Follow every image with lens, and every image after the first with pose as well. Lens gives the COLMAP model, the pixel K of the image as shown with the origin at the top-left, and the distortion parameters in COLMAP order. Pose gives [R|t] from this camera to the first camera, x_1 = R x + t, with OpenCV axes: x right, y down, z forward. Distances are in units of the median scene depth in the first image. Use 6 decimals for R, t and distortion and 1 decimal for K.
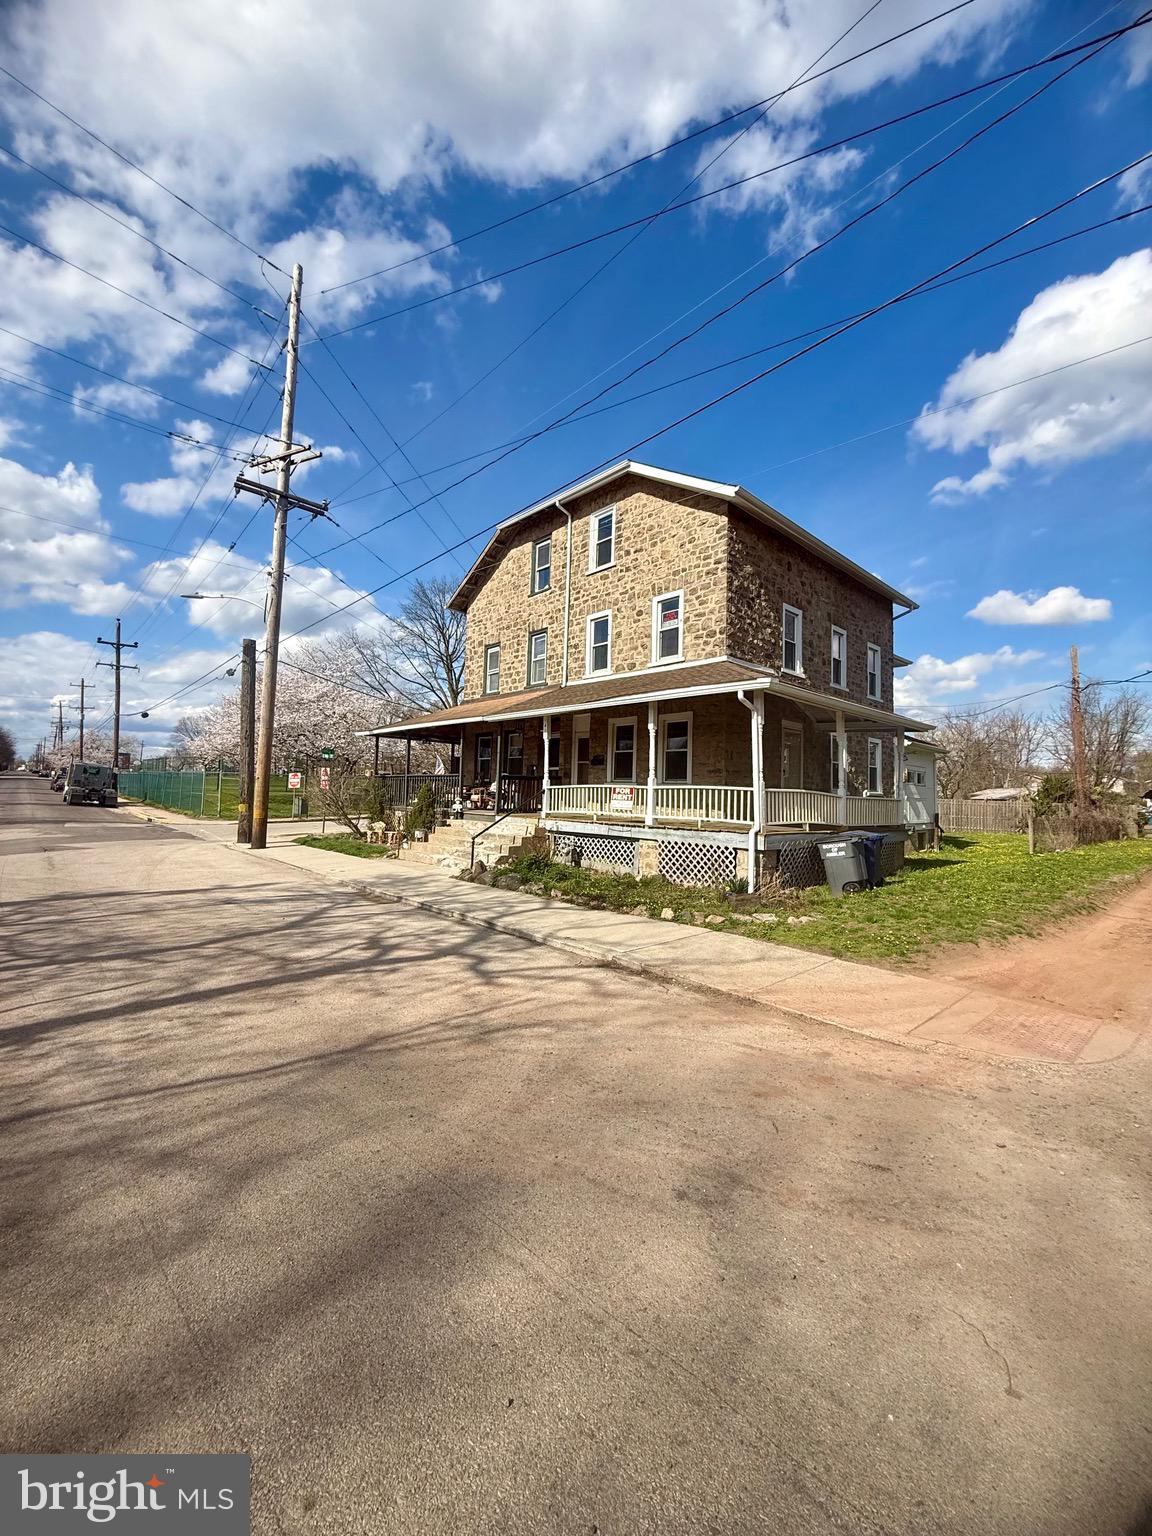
lens RADIAL K [[612.8, 0, 571.9], [0, 612.8, 762.9], [0, 0, 1]] dist [0.000150, -0.000291]
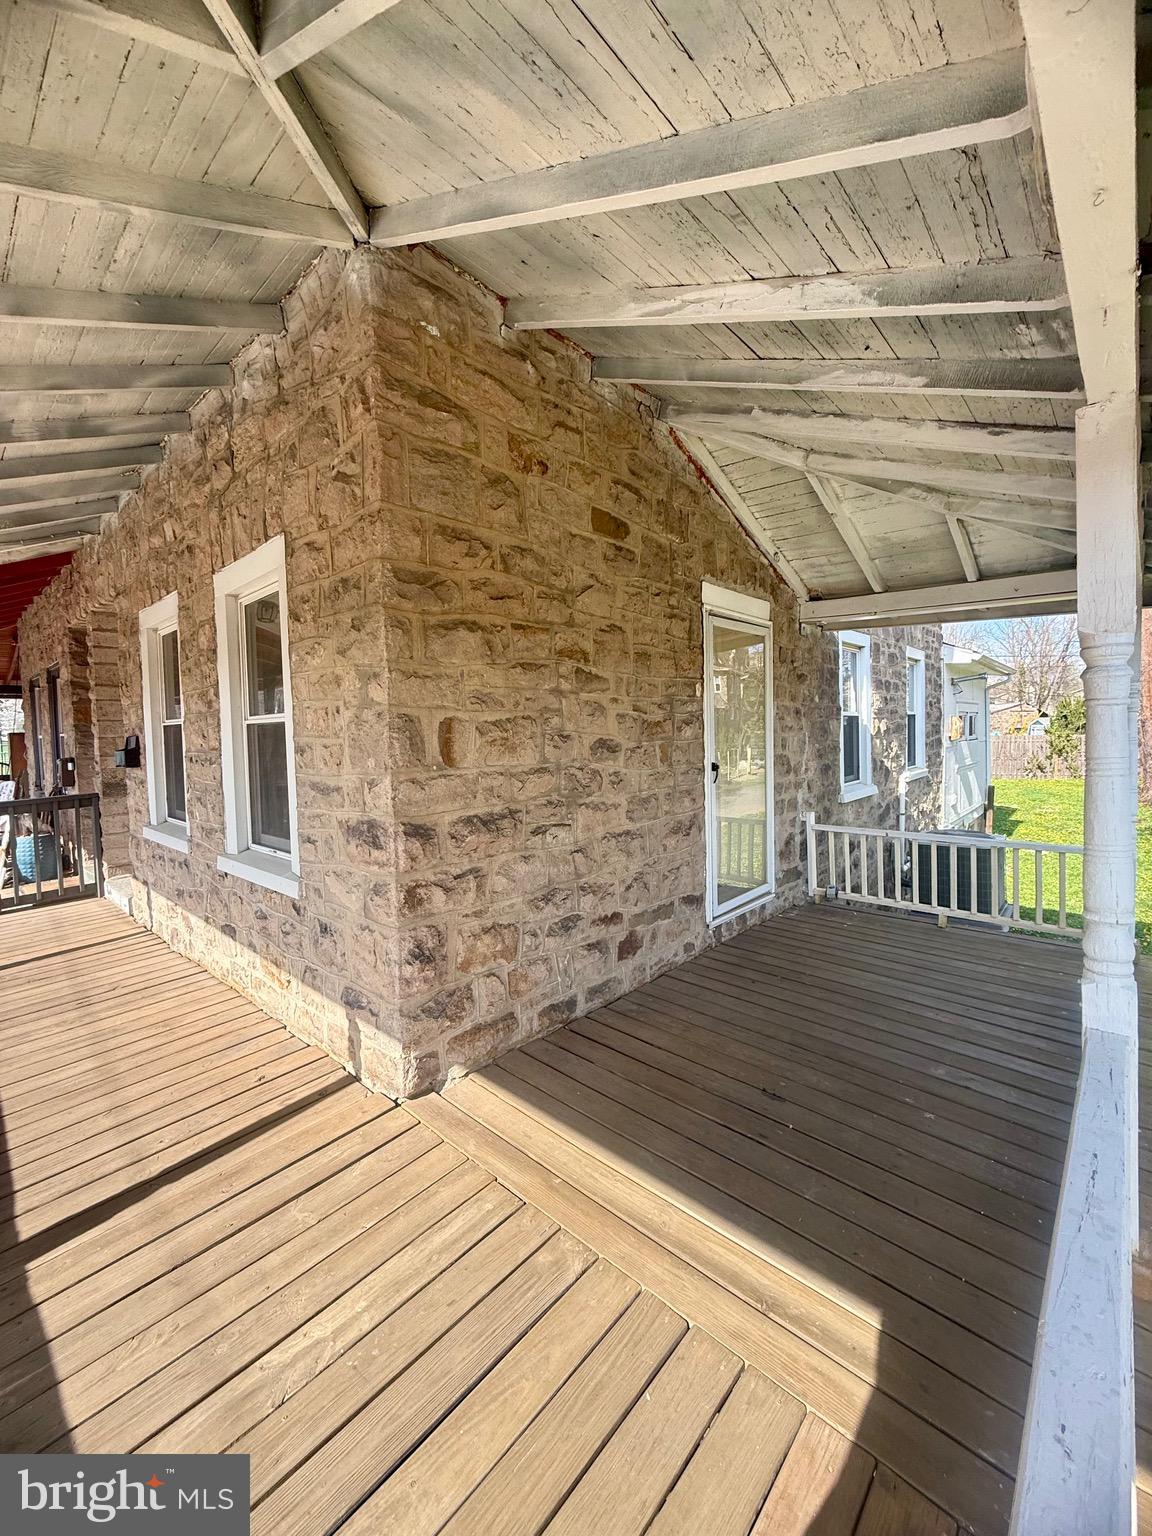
lens RADIAL K [[612.8, 0, 571.9], [0, 612.8, 762.9], [0, 0, 1]] dist [0.000150, -0.000291]
pose [[0.992947, -0.056130, 0.104426, 0.231940], [0.043083, 0.991440, 0.123248, -0.025229], [-0.110450, -0.117880, 0.986866, 0.673656]]
